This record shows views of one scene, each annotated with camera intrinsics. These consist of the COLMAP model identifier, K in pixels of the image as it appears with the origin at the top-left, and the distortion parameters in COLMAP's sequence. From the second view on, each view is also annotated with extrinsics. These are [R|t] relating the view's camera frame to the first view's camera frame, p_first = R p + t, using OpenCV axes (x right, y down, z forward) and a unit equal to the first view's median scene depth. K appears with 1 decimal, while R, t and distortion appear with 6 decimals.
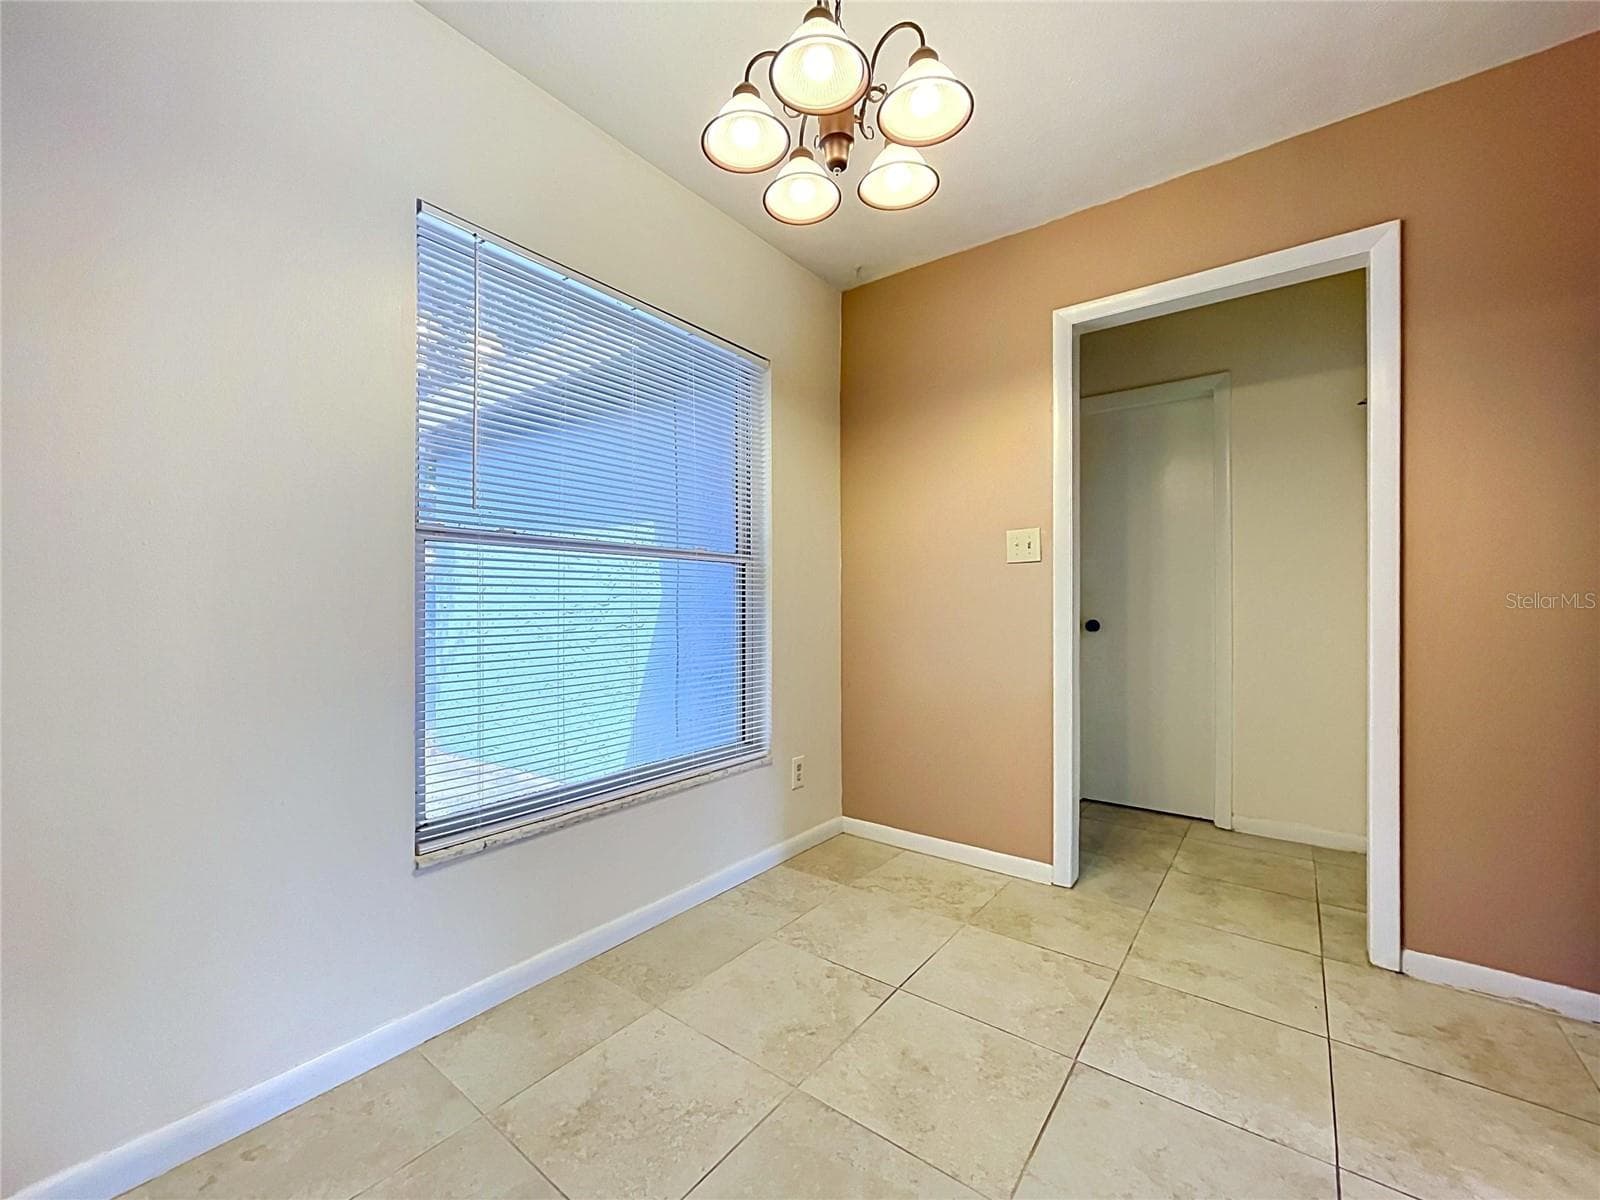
lens RADIAL K [[650.6, 0, 800.2], [0, 650.6, 609.1], [0, 0, 1]] dist [-0.000336, -0.000660]
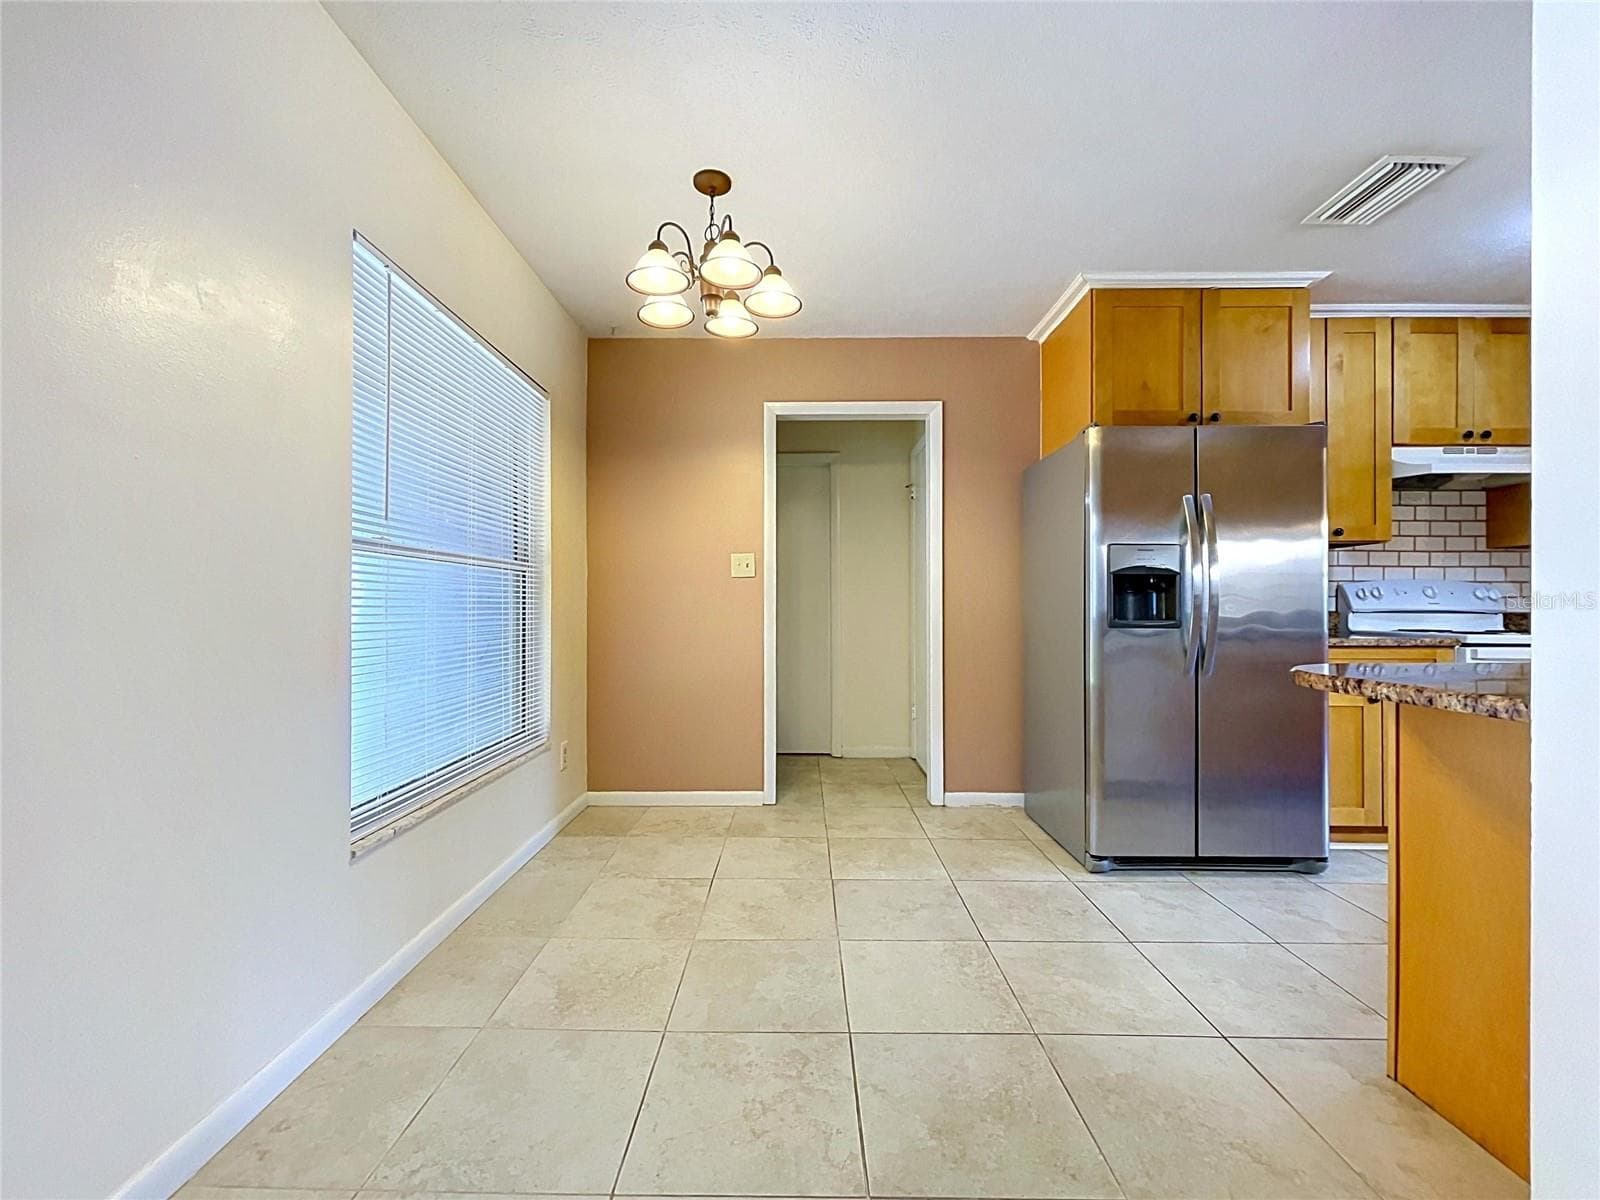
lens RADIAL K [[650.6, 0, 800.2], [0, 650.6, 609.1], [0, 0, 1]] dist [-0.000336, -0.000660]
pose [[0.796057, -0.003199, 0.605214, -0.498034], [0.006432, 0.999974, -0.003175, 0.002018], [-0.605188, 0.006420, 0.796057, -0.220896]]
